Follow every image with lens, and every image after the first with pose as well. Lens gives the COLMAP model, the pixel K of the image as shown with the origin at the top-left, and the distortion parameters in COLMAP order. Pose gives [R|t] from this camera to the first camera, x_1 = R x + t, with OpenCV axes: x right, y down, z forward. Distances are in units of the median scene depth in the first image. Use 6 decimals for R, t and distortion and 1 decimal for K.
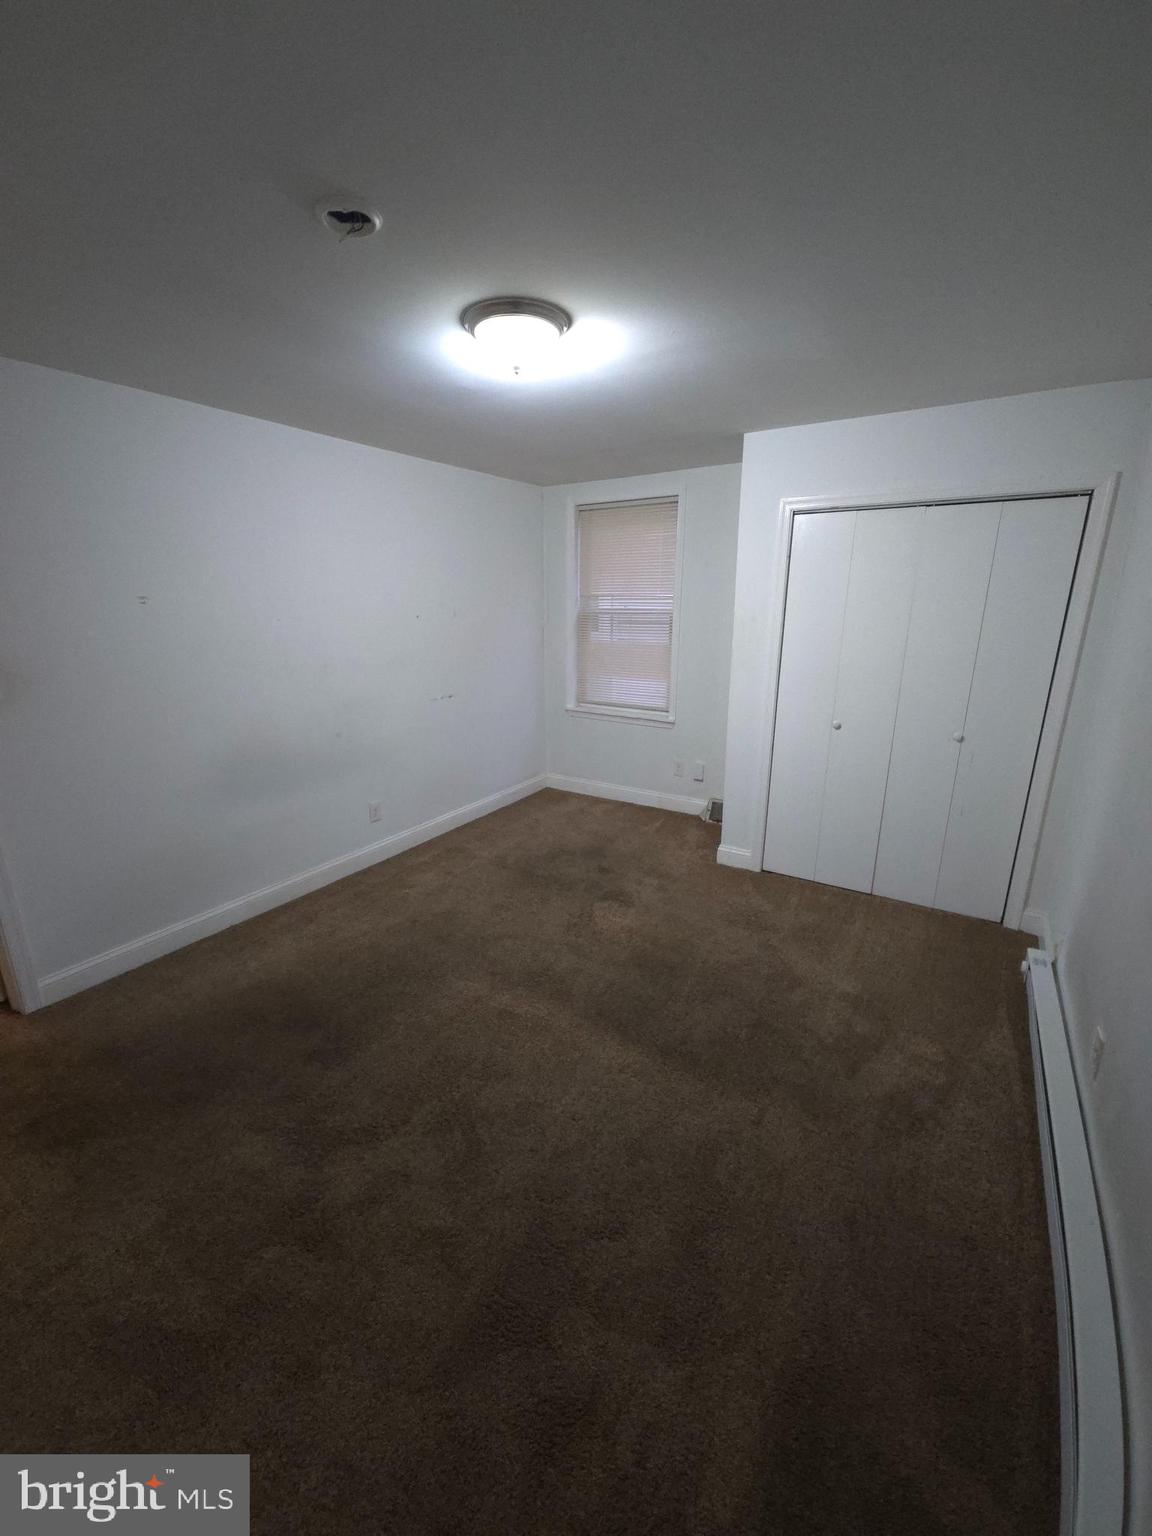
lens RADIAL K [[629.2, 0, 573.8], [0, 629.2, 768.3], [0, 0, 1]] dist [0.000248, -0.000455]
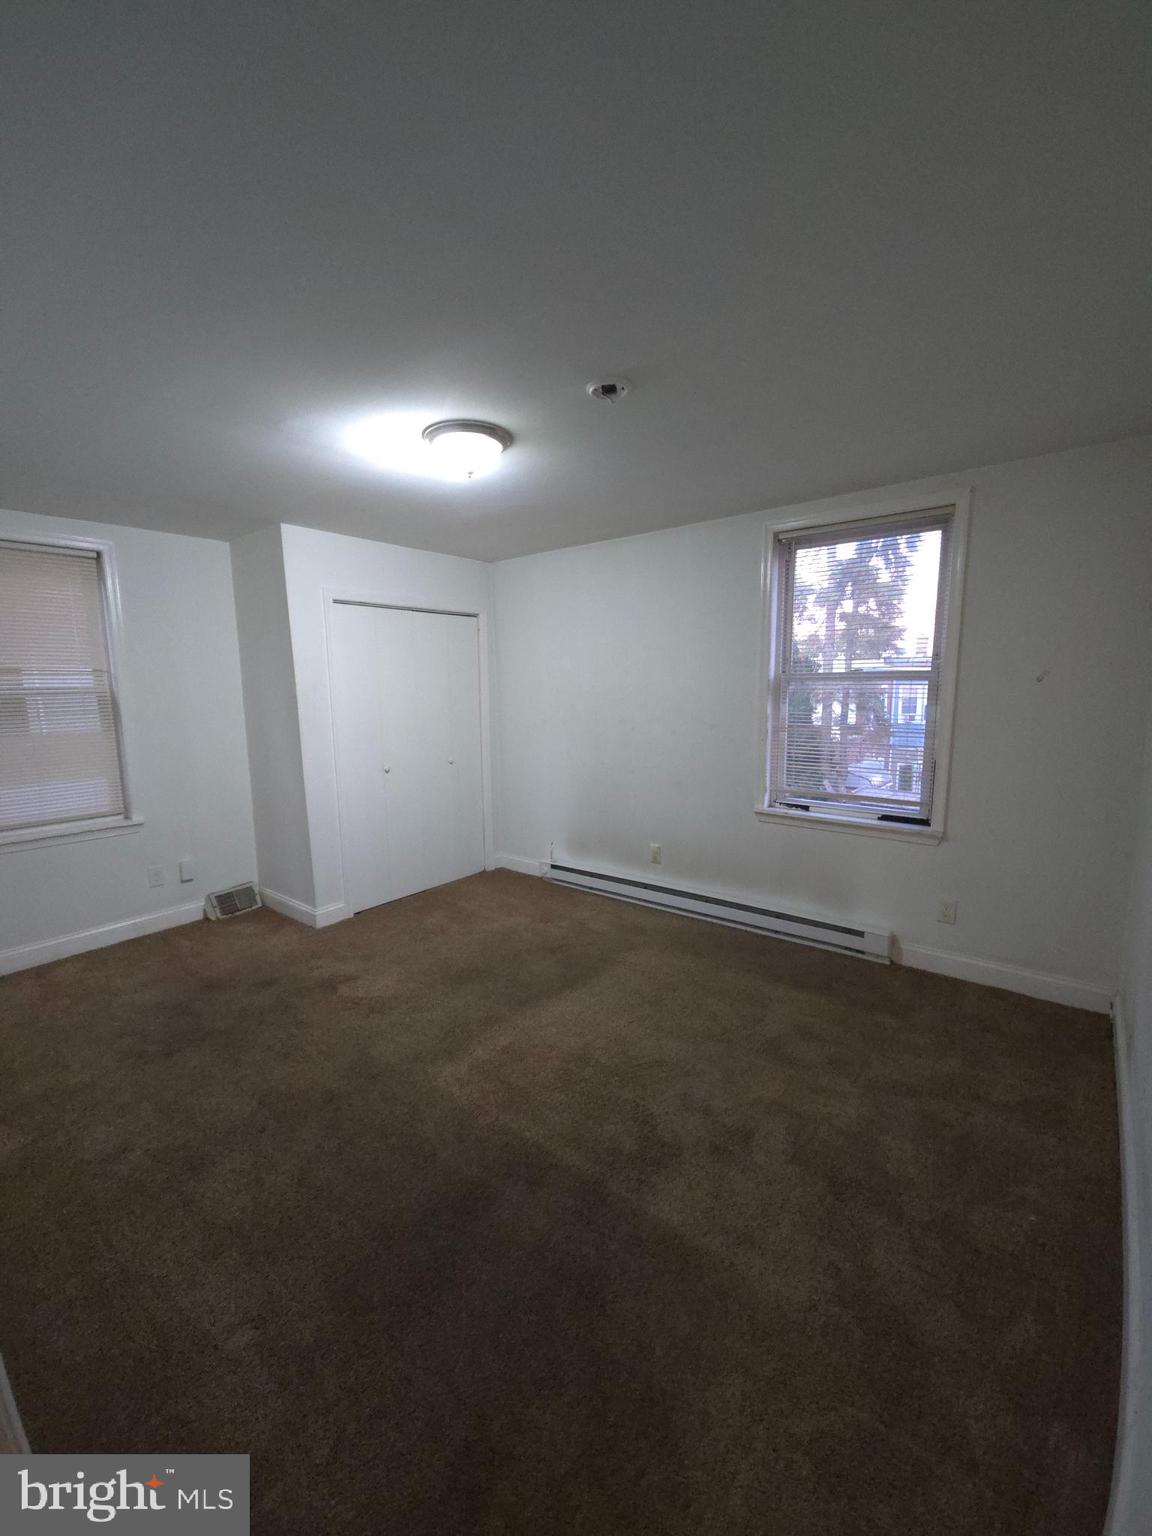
lens RADIAL K [[629.2, 0, 574.0], [0, 629.2, 769.9], [0, 0, 1]] dist [0.000248, -0.000455]
pose [[0.103463, -0.139403, 0.984816, -0.744535], [0.274159, 0.955770, 0.106489, -0.094061], [-0.956102, 0.258979, 0.137106, 0.440648]]
